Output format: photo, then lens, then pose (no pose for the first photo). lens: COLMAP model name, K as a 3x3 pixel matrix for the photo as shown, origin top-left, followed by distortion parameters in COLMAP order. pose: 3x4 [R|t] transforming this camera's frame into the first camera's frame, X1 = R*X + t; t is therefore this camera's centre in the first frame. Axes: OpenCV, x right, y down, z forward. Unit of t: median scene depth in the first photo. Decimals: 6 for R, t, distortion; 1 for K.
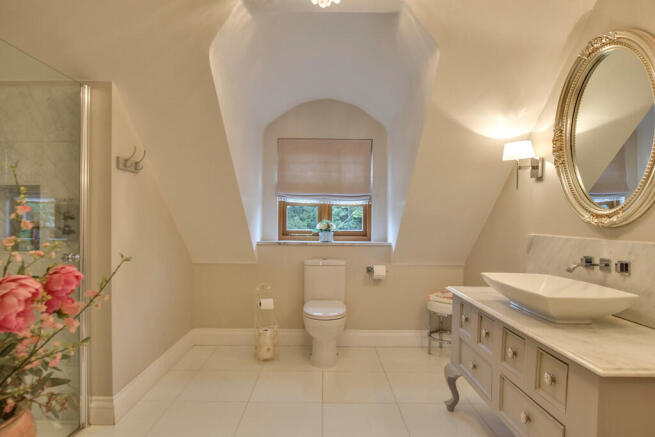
lens RADIAL K [[369.1, 0, 327.5], [0, 369.1, 218.5], [0, 0, 1]] dist [-0.003940, 0.000080]
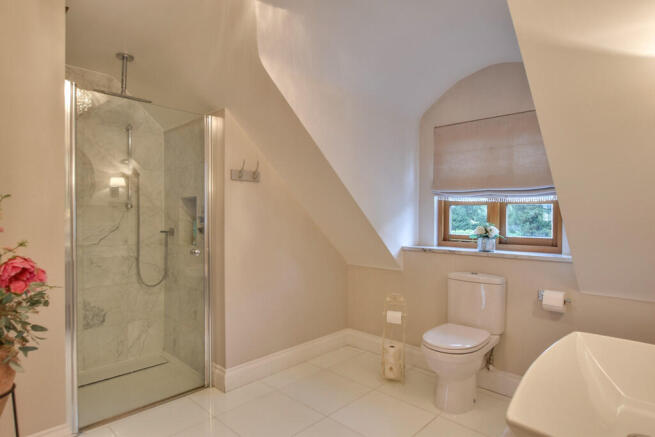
lens RADIAL K [[377.2, 0, 336.5], [0, 377.2, 221.7], [0, 0, 1]] dist [-0.014758, 0.000234]
pose [[0.722429, 0.007492, -0.691405, 0.319666], [0.000824, 0.999931, 0.011696, -0.008403], [0.691445, -0.009019, 0.722373, 0.221483]]
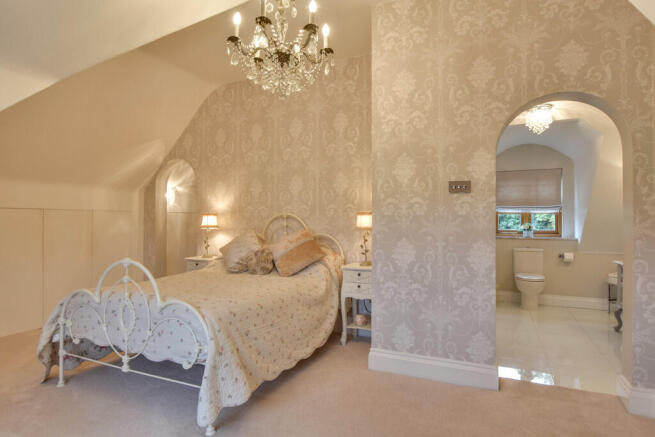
lens RADIAL K [[369.1, 0, 327.5], [0, 369.1, 218.5], [0, 0, 1]] dist [-0.003940, 0.000080]
pose [[0.904392, -0.009940, -0.426587, -0.106472], [0.005722, 0.999921, -0.011170, -0.002927], [0.426664, 0.007661, 0.904378, -0.781290]]
